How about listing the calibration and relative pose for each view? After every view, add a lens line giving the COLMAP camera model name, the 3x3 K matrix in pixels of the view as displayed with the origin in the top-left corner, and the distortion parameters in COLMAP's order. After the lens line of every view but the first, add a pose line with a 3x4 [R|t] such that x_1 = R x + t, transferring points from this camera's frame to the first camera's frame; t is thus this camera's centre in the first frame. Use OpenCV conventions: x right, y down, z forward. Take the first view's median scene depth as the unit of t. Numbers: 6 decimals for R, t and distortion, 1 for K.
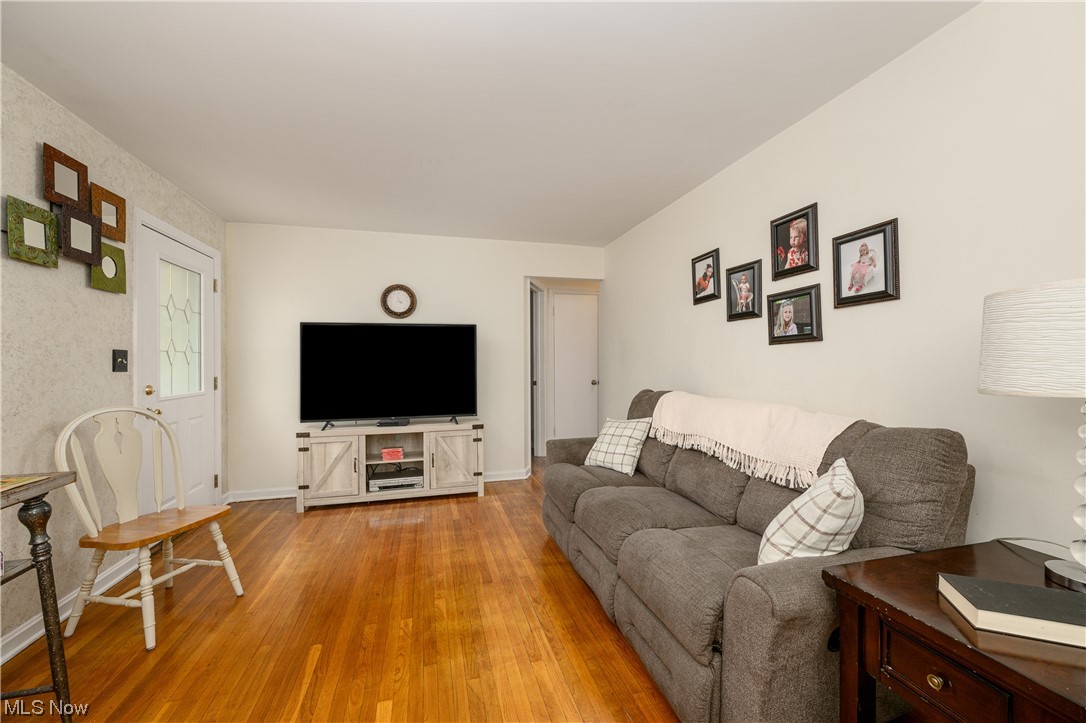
lens RADIAL K [[437.7, 0, 536.6], [0, 437.7, 362.6], [0, 0, 1]] dist [0.003710, 0.000208]
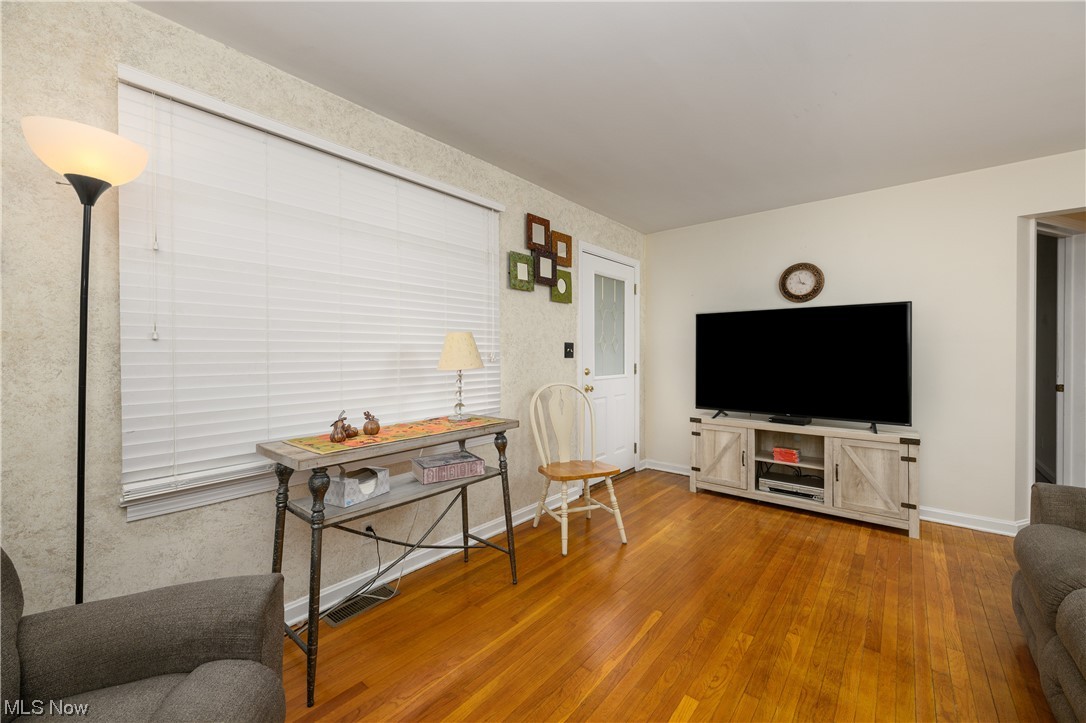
lens RADIAL K [[437.7, 0, 539.7], [0, 437.7, 357.7], [0, 0, 1]] dist [0.003710, 0.000208]
pose [[0.562683, 0.014745, -0.826542, 0.177044], [-0.005410, 0.999885, 0.014154, 0.000165], [0.826655, -0.003492, 0.562698, 0.116274]]
